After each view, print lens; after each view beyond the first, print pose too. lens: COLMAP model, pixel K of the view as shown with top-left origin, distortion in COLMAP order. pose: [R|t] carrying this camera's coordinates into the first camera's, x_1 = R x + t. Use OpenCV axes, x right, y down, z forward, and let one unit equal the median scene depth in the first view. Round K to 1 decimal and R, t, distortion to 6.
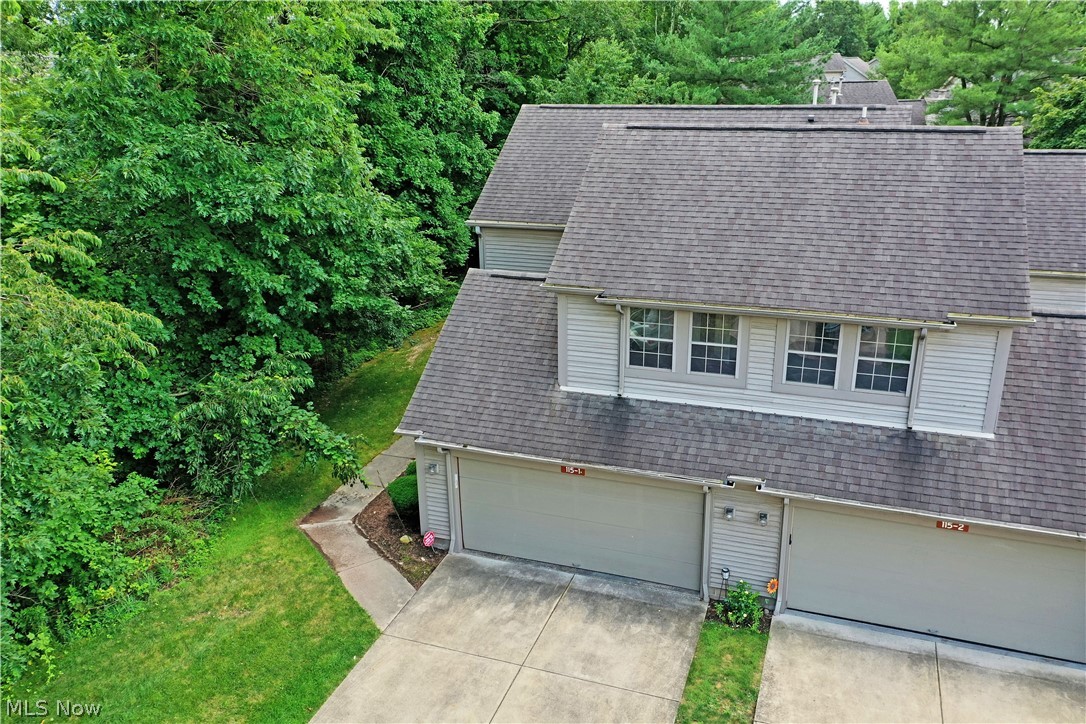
lens RADIAL K [[863.1, 0, 543.0], [0, 863.1, 362.0], [0, 0, 1]] dist [0.015834, 0.003060]
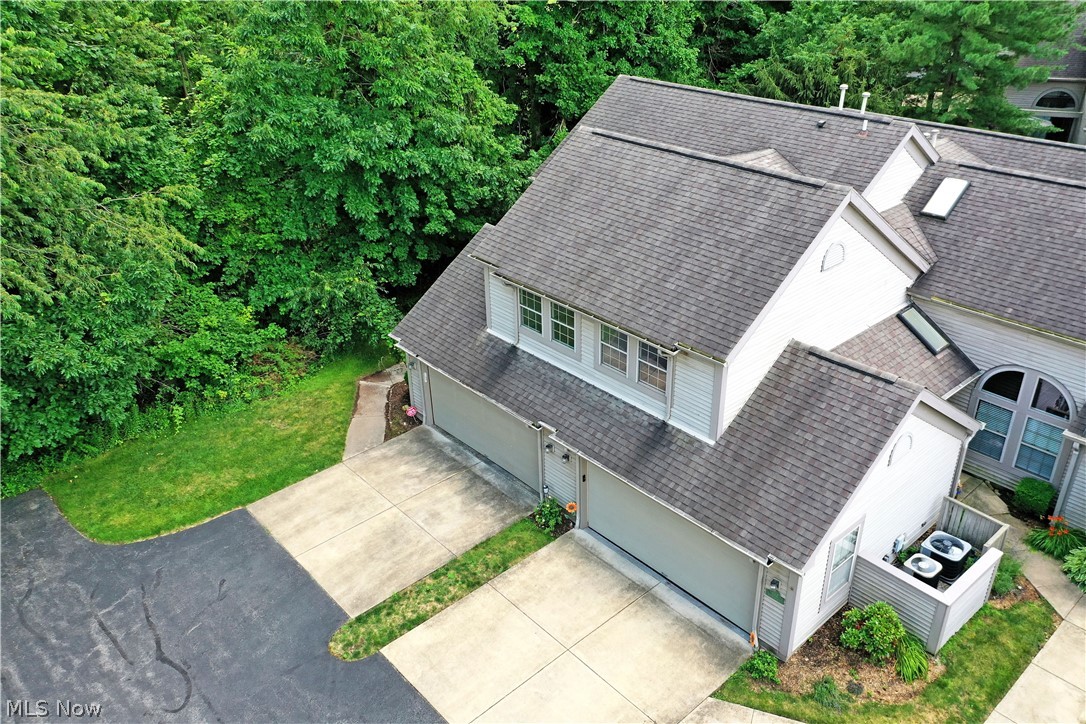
lens RADIAL K [[863.1, 0, 543.0], [0, 863.1, 362.0], [0, 0, 1]] dist [0.015834, 0.003060]
pose [[0.877791, 0.223628, -0.423643, 0.721785], [-0.151301, 0.968506, 0.197748, -0.213742], [0.454523, -0.109484, 0.883981, -0.182660]]
